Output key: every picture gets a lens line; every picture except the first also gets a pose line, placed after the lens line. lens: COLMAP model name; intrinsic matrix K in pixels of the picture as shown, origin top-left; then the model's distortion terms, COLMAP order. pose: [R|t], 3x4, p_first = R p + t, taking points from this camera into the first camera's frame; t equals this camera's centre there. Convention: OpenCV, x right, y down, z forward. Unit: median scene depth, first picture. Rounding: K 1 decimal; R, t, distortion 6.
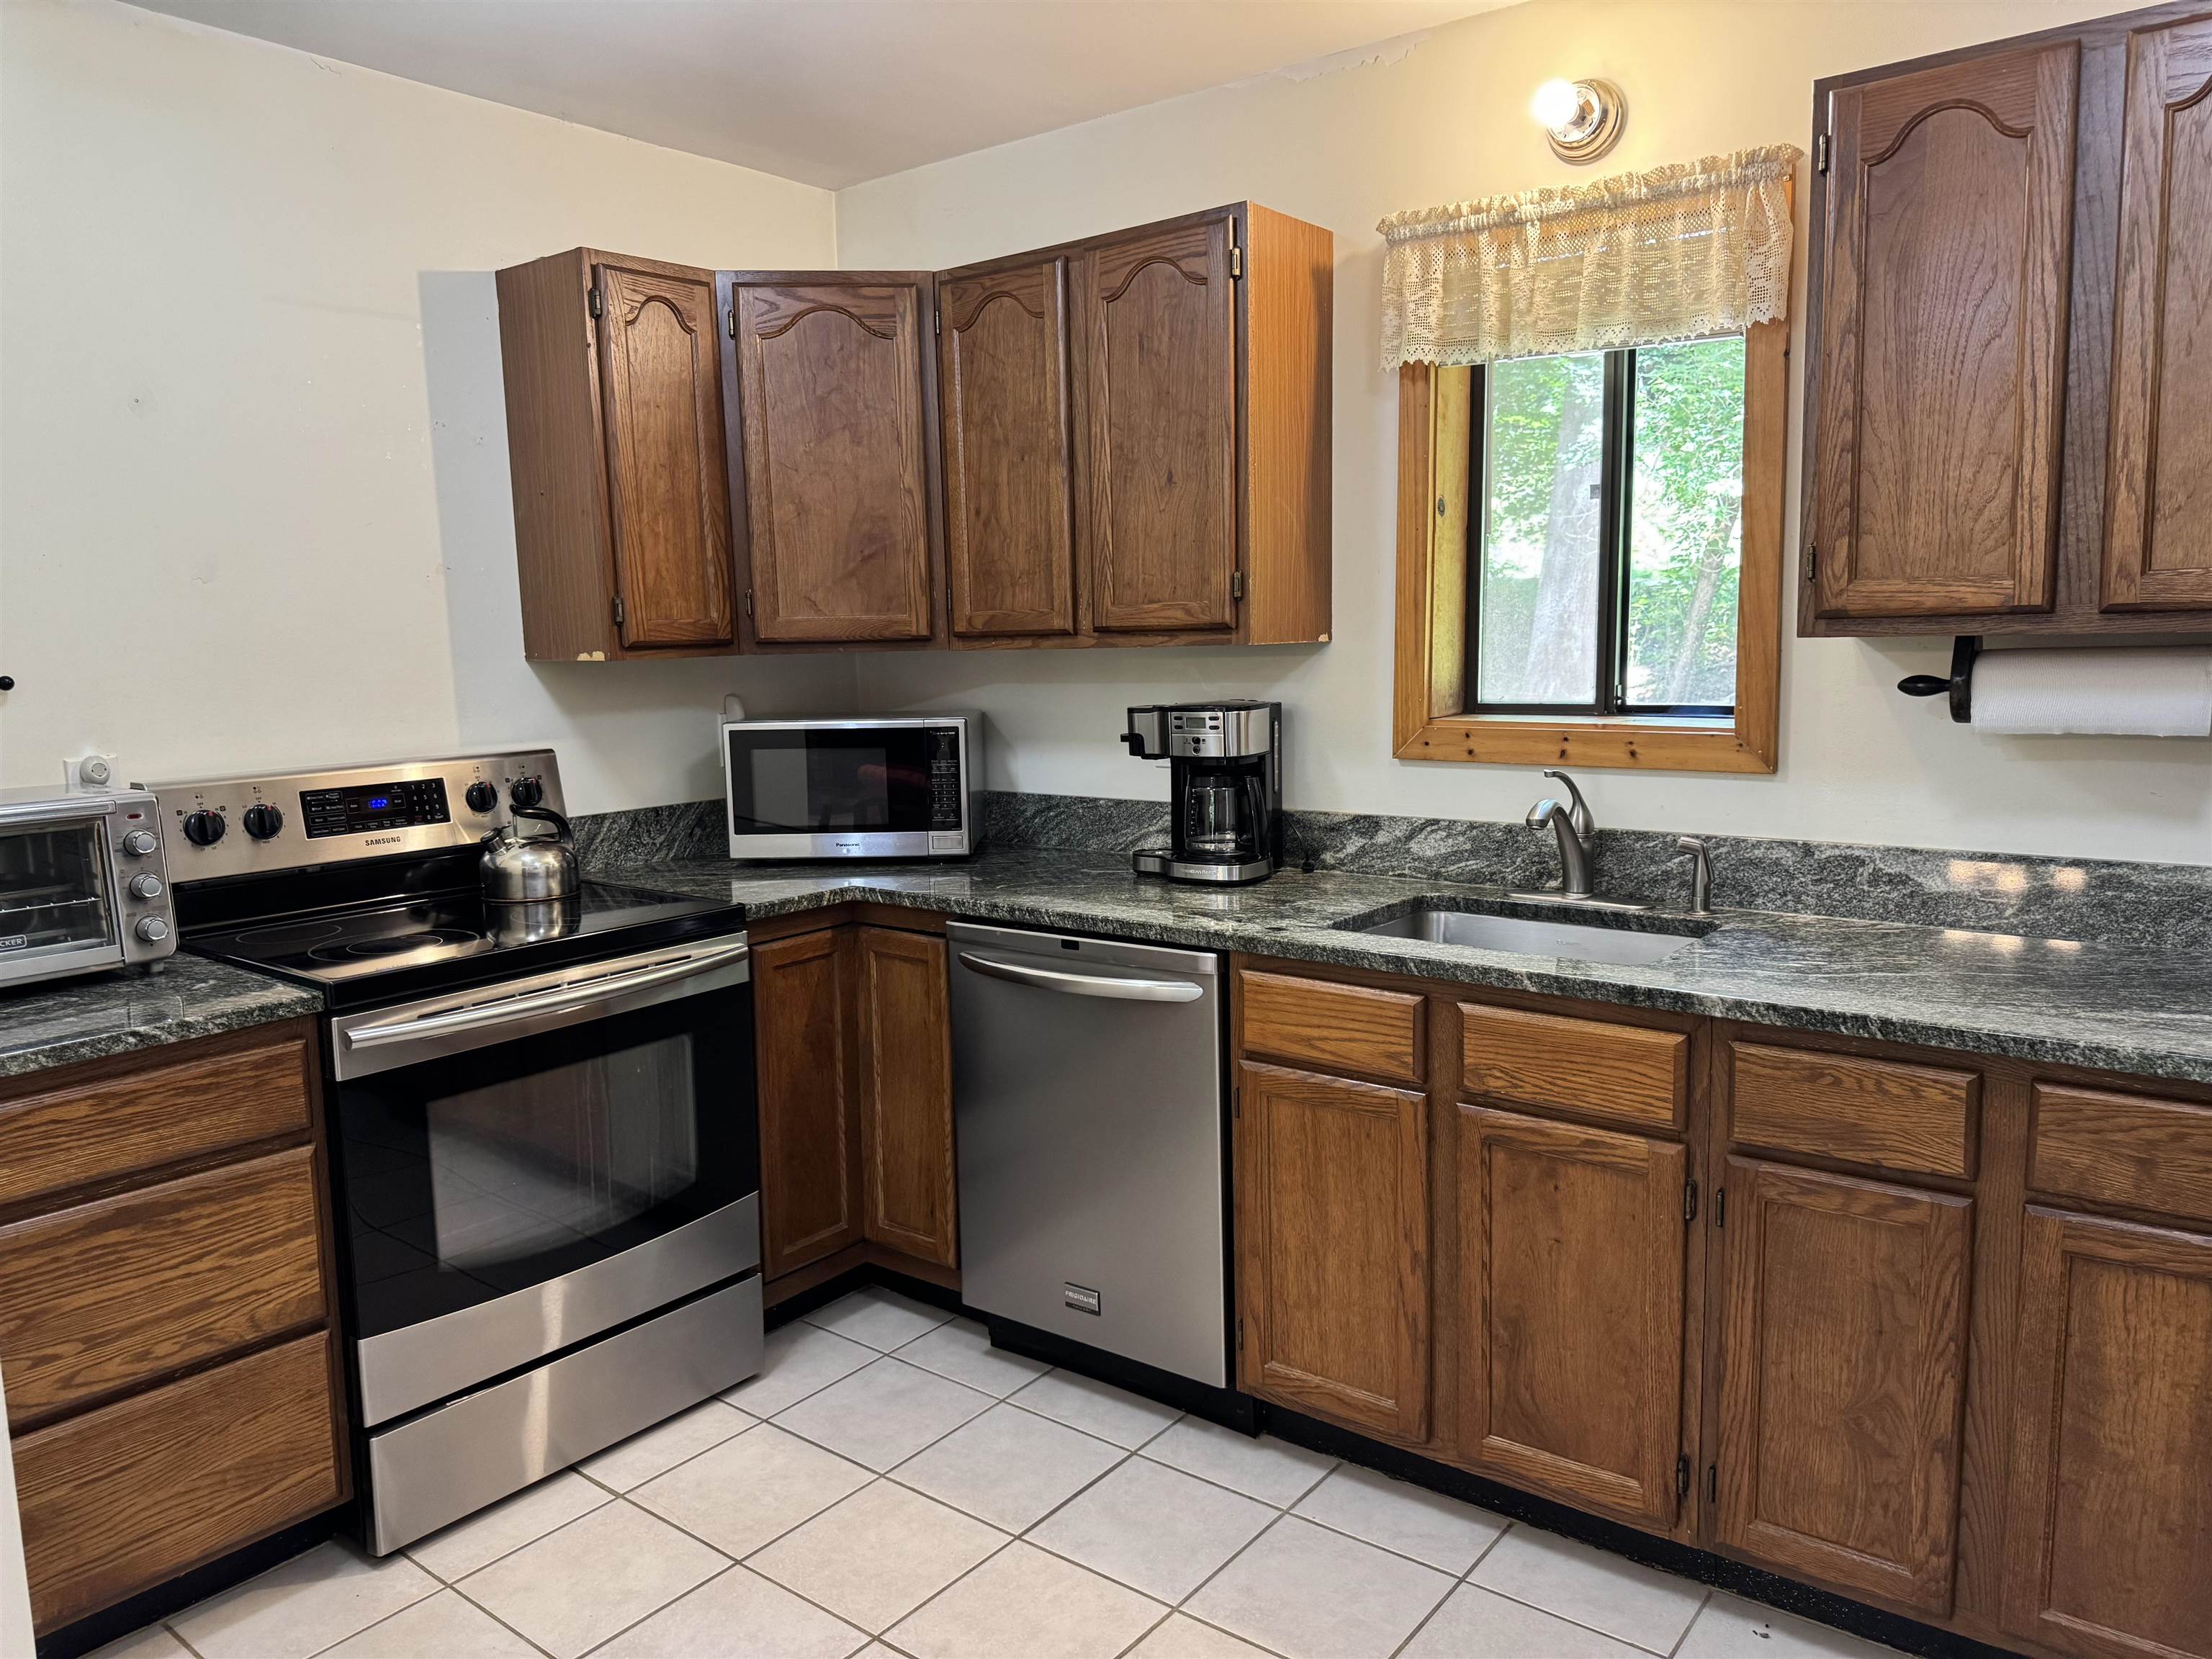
lens RADIAL K [[1541.2, 0, 1099.8], [0, 1541.2, 835.3], [0, 0, 1]] dist [0.116531, -0.171428]
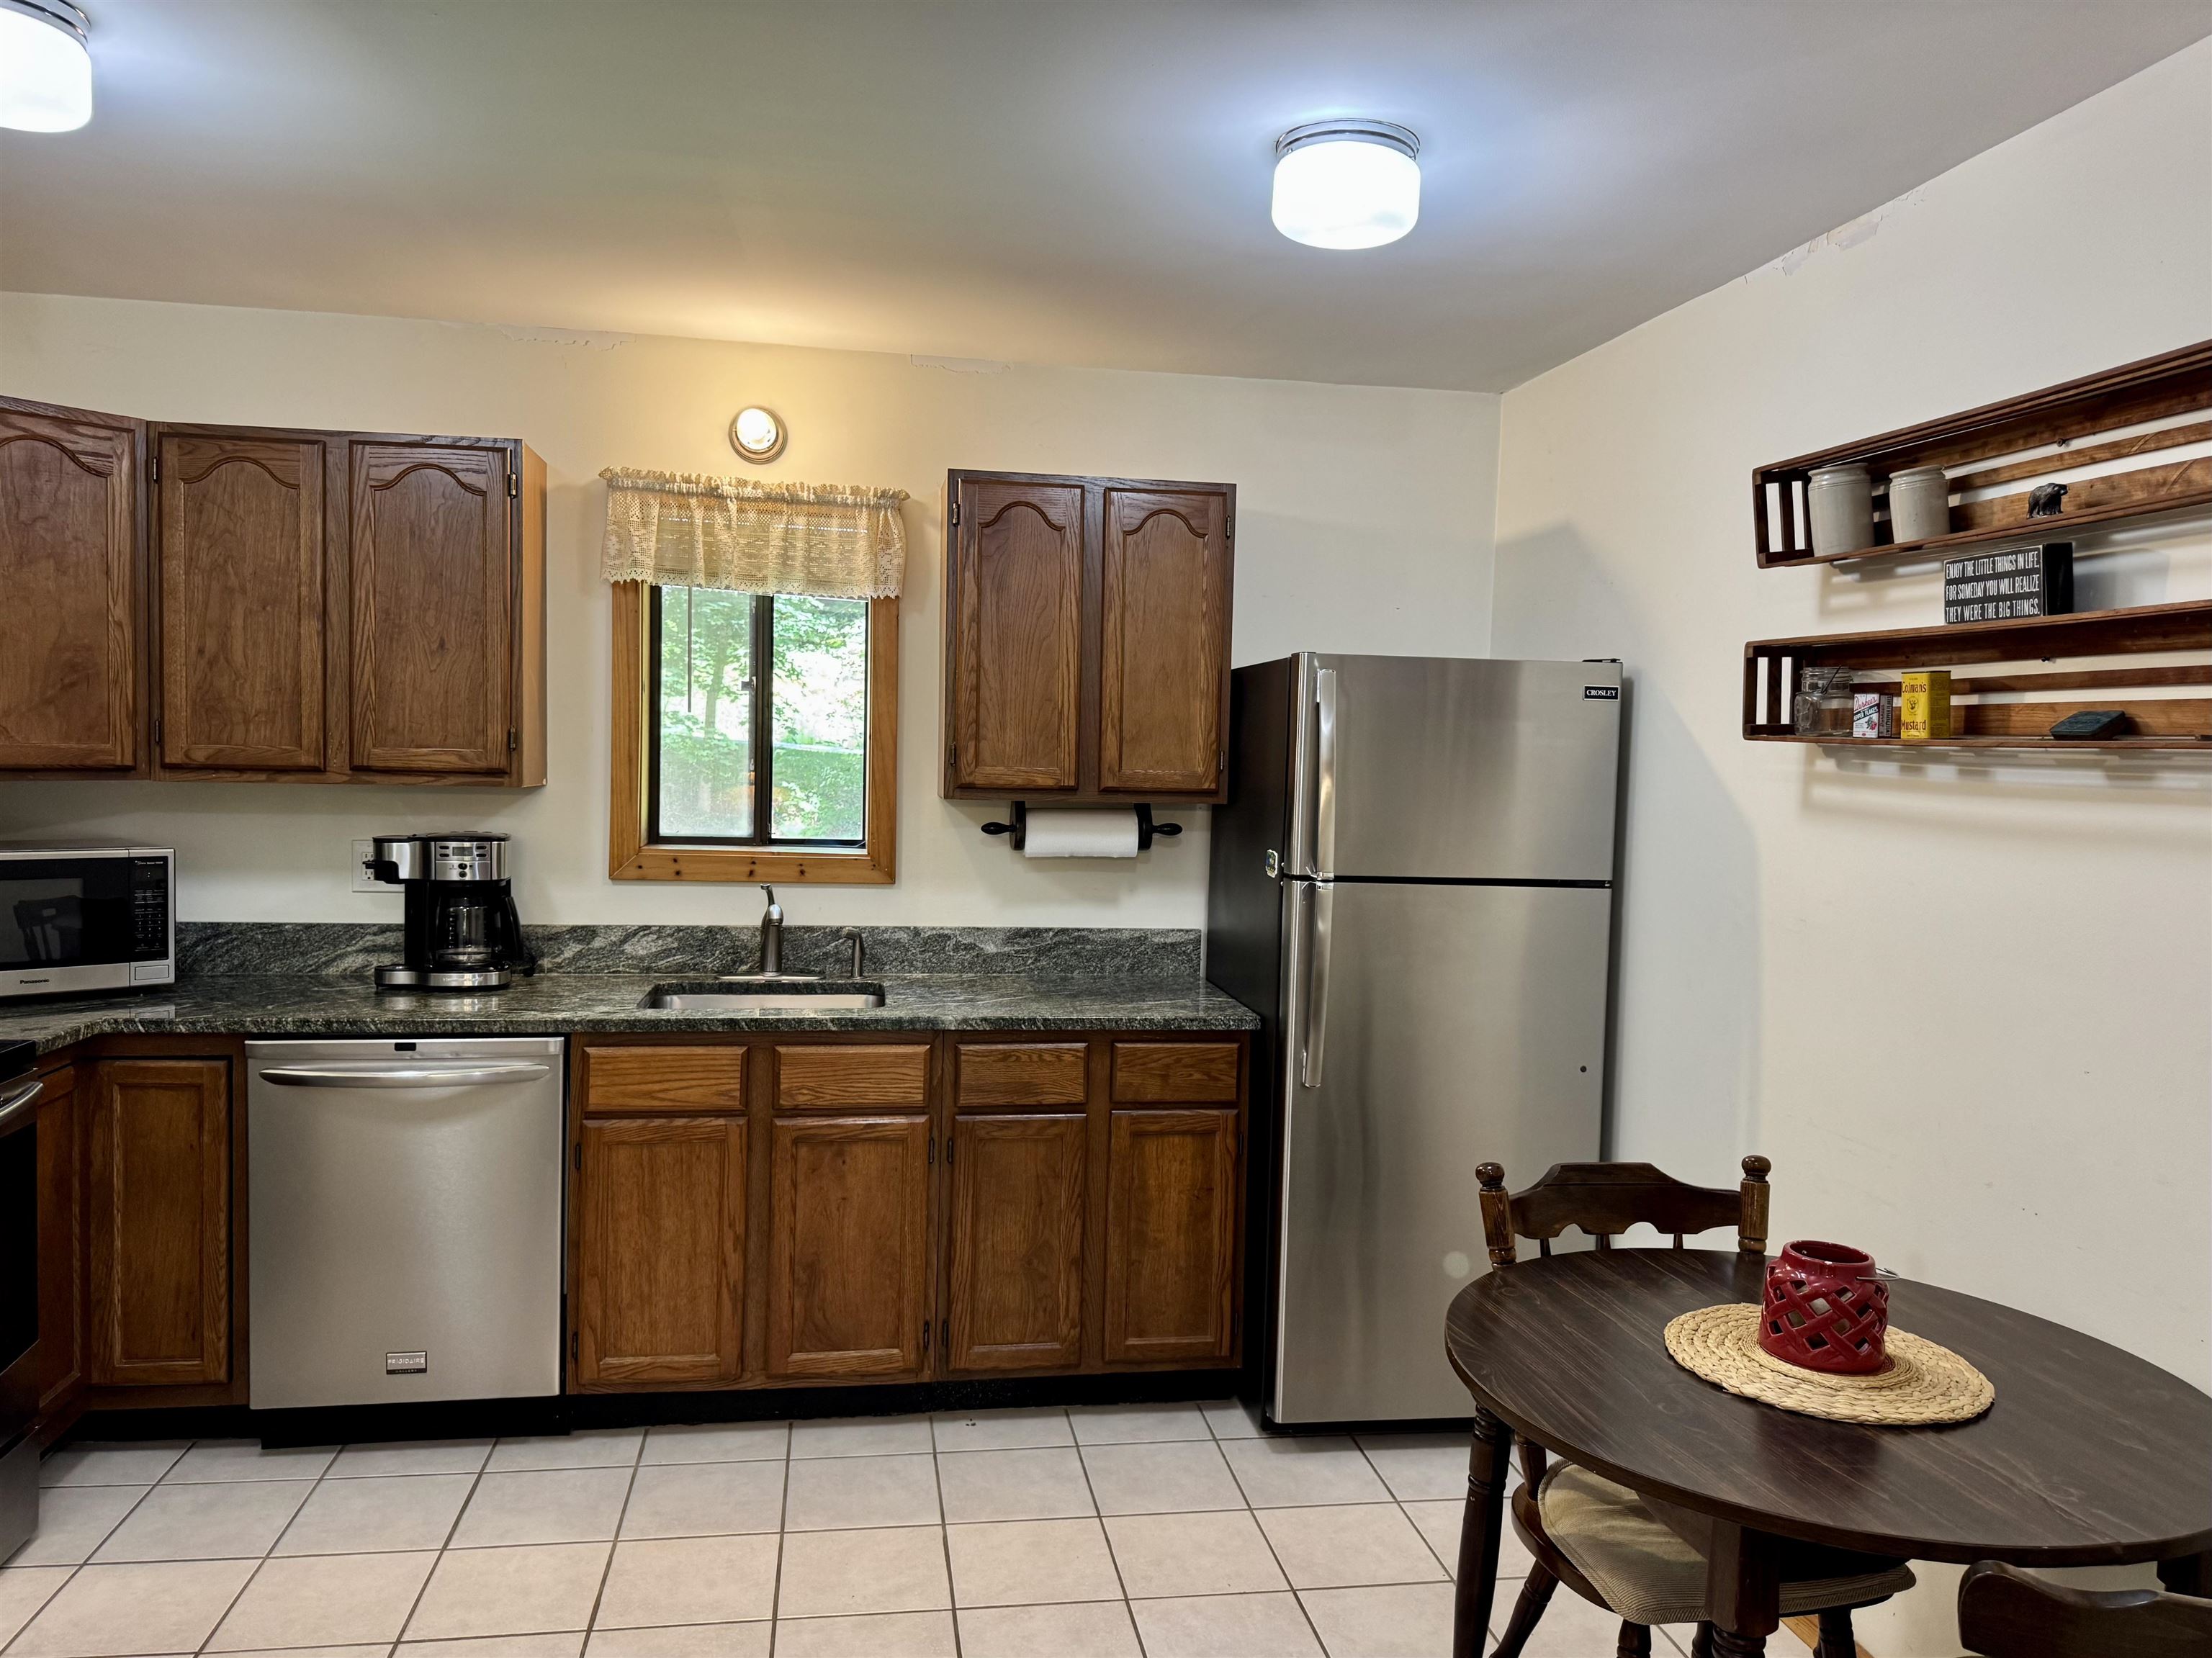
lens RADIAL K [[1623.8, 0, 1105.7], [0, 1623.8, 839.0], [0, 0, 1]] dist [0.085729, -0.158554]
pose [[0.670339, -0.001068, 0.742054, -0.576645], [0.057136, 0.997105, -0.050179, 0.008410], [-0.739852, 0.076035, 0.668459, -0.206859]]
